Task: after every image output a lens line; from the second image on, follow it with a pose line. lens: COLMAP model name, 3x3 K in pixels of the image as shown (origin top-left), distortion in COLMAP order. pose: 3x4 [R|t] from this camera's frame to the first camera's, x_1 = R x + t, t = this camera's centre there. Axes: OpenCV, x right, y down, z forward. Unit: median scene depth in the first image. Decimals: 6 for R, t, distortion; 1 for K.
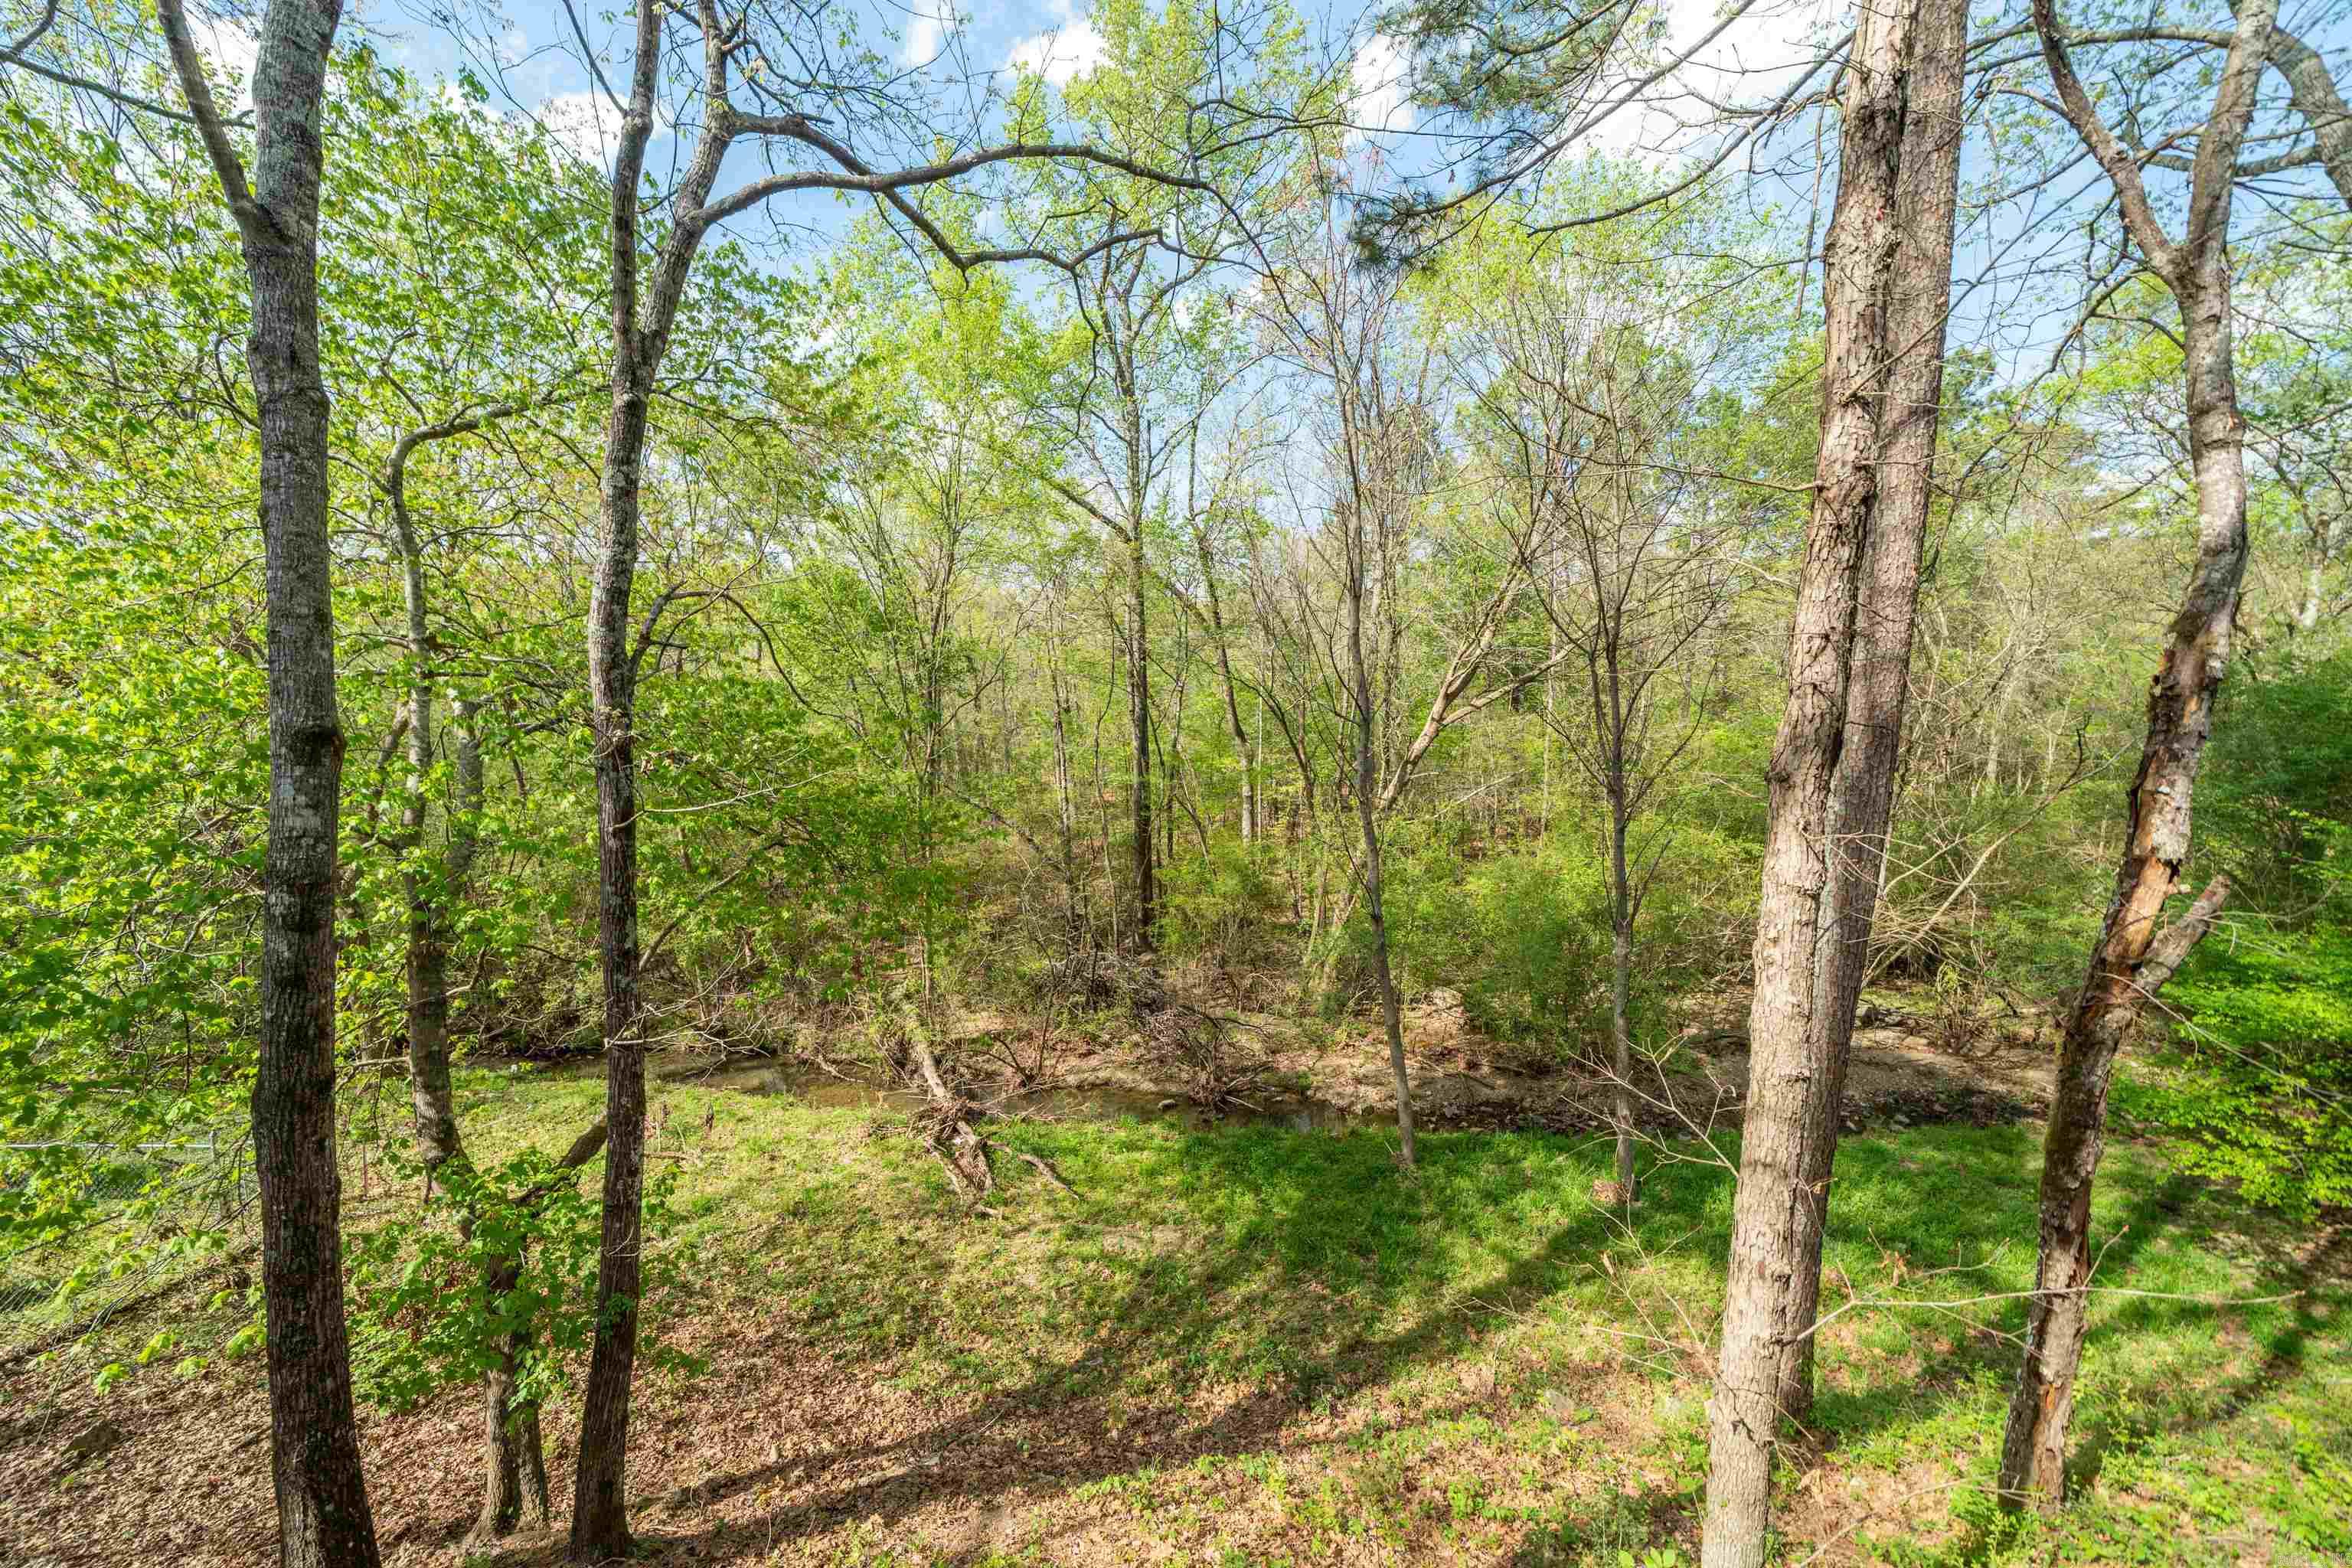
lens RADIAL K [[809.5, 0, 1171.9], [0, 809.5, 804.4], [0, 0, 1]] dist [0.000205, 0.000094]
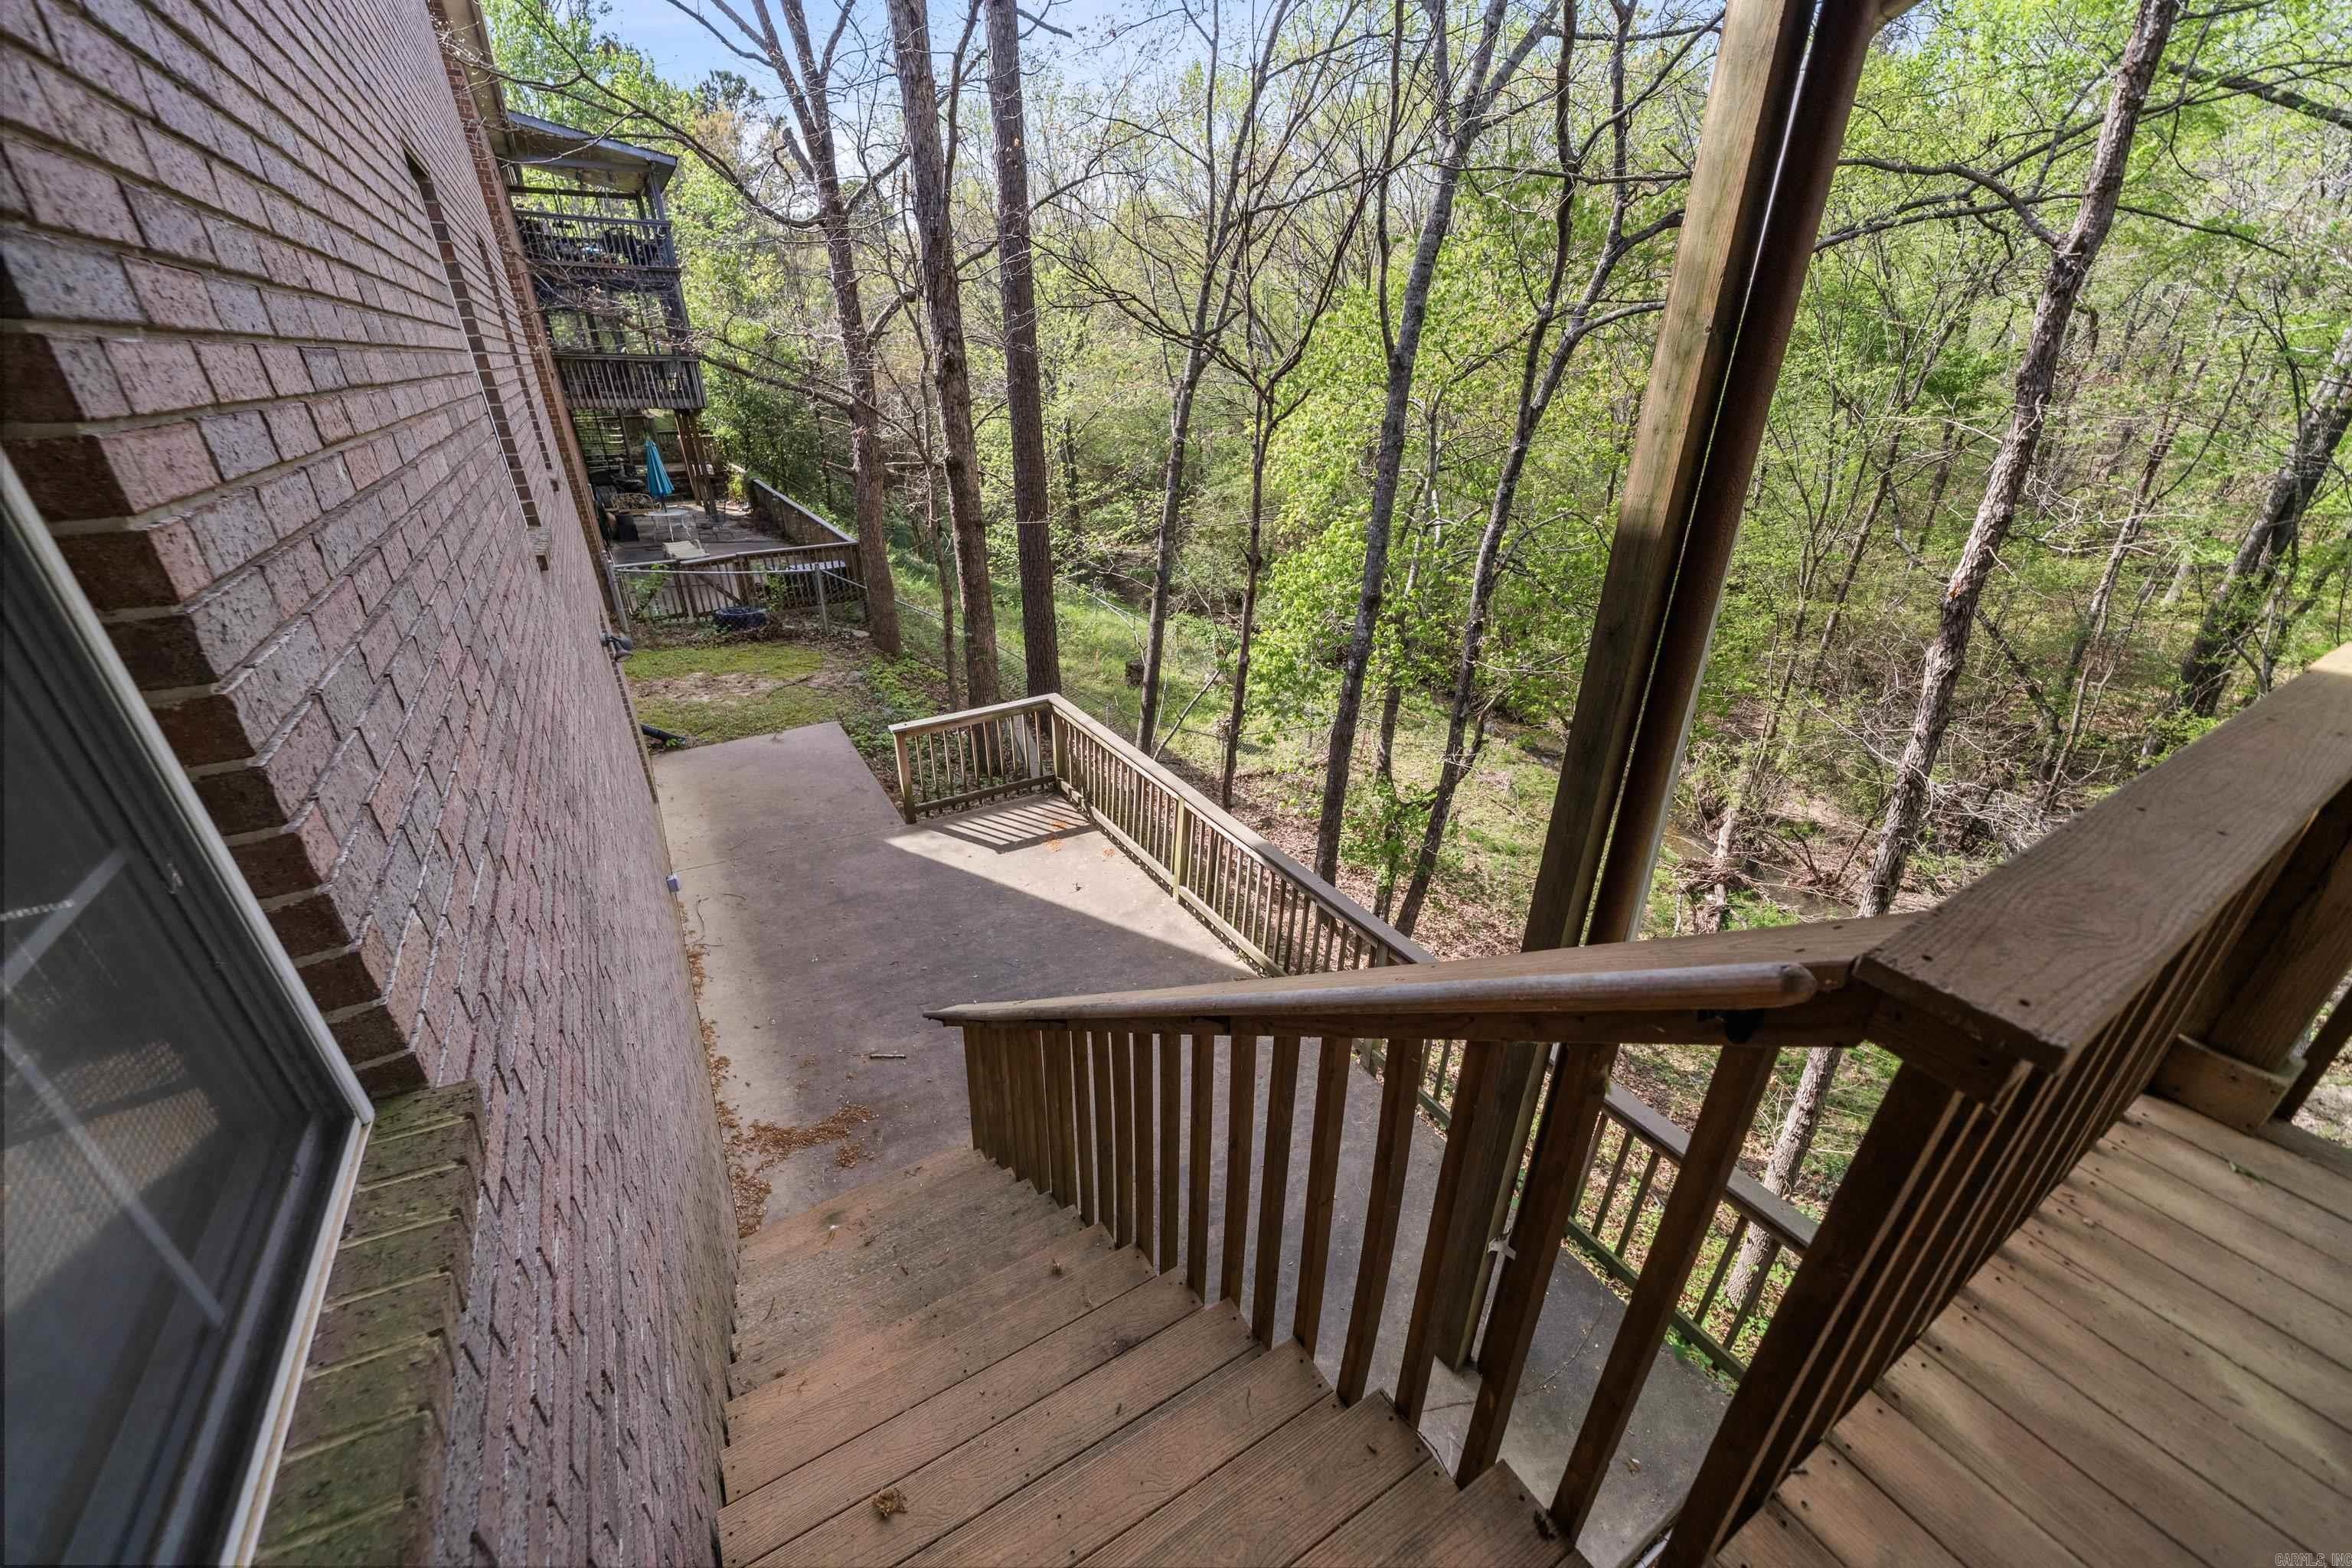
lens RADIAL K [[888.8, 0, 1167.0], [0, 888.8, 789.9], [0, 0, 1]] dist [-0.002045, 0.000032]
pose [[0.500410, 0.390874, -0.772533, 0.756259], [-0.079227, 0.909218, 0.408712, -0.513714], [0.862156, -0.143319, 0.485950, -0.750124]]
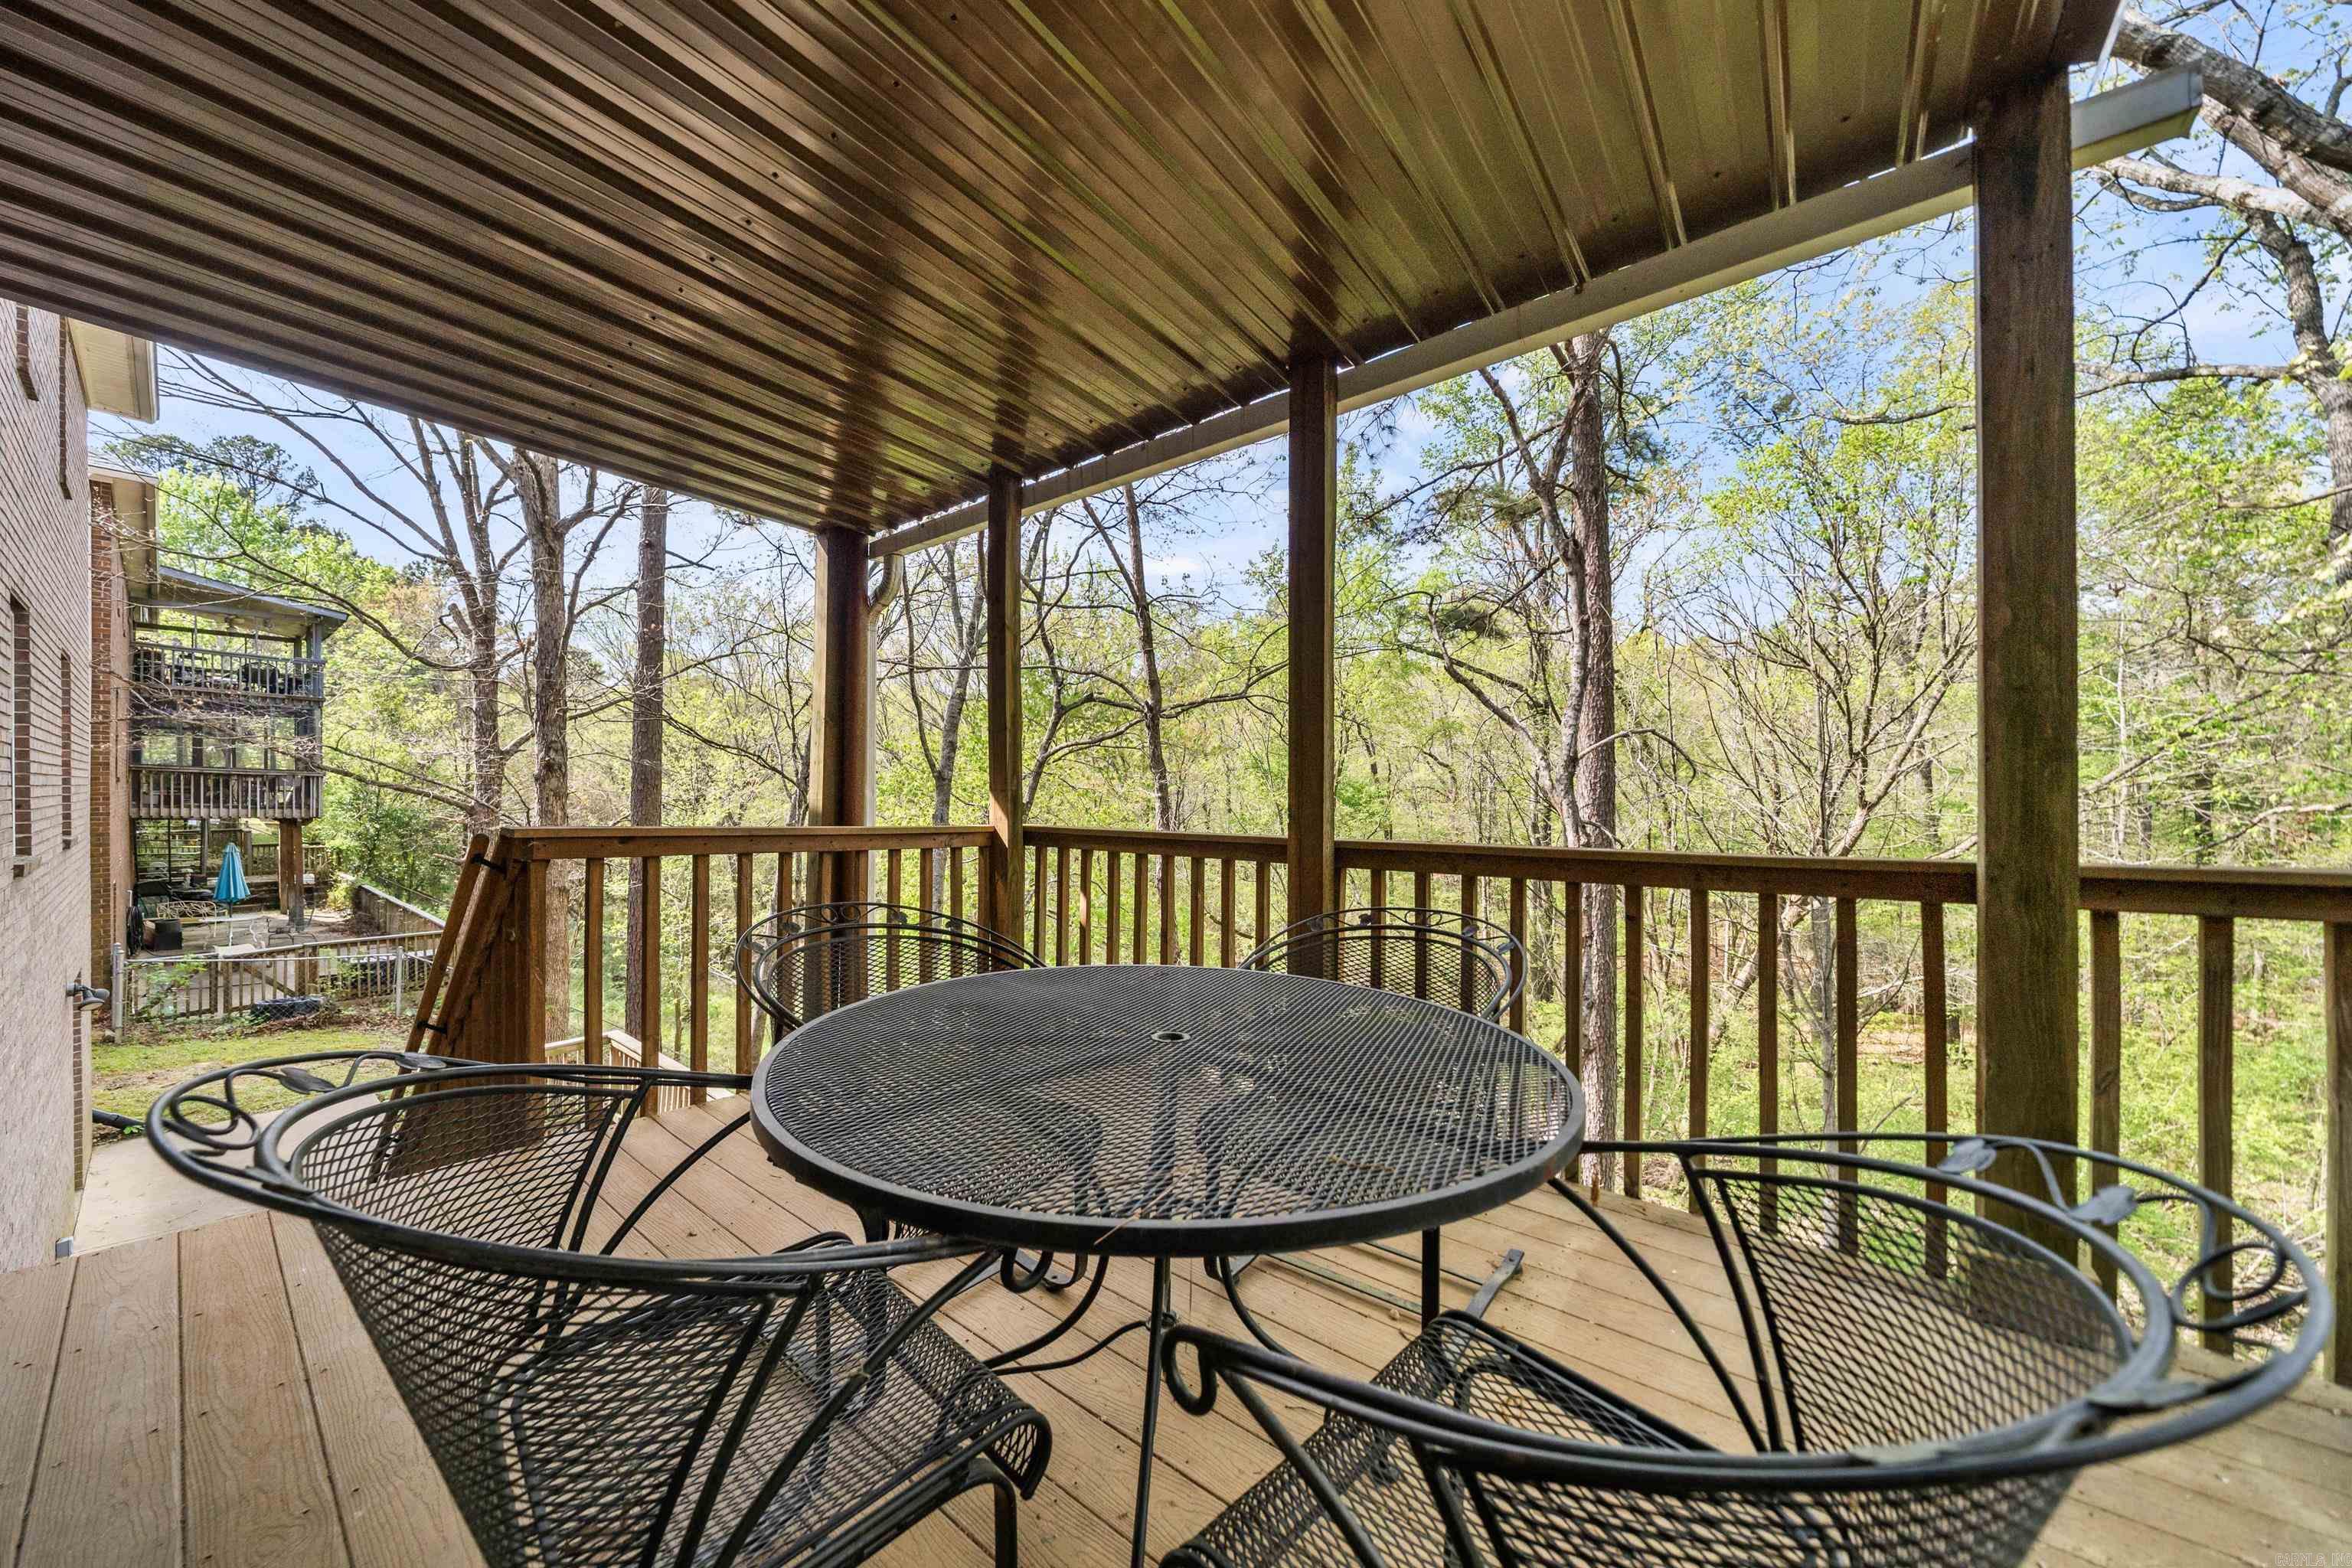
lens RADIAL K [[809.5, 0, 1167.0], [0, 809.5, 794.6], [0, 0, 1]] dist [0.000205, 0.000094]
pose [[0.764710, 0.020350, -0.644053, 1.338313], [-0.076275, 0.995333, -0.059116, -0.453481], [0.639845, 0.094331, 0.762693, -0.695588]]
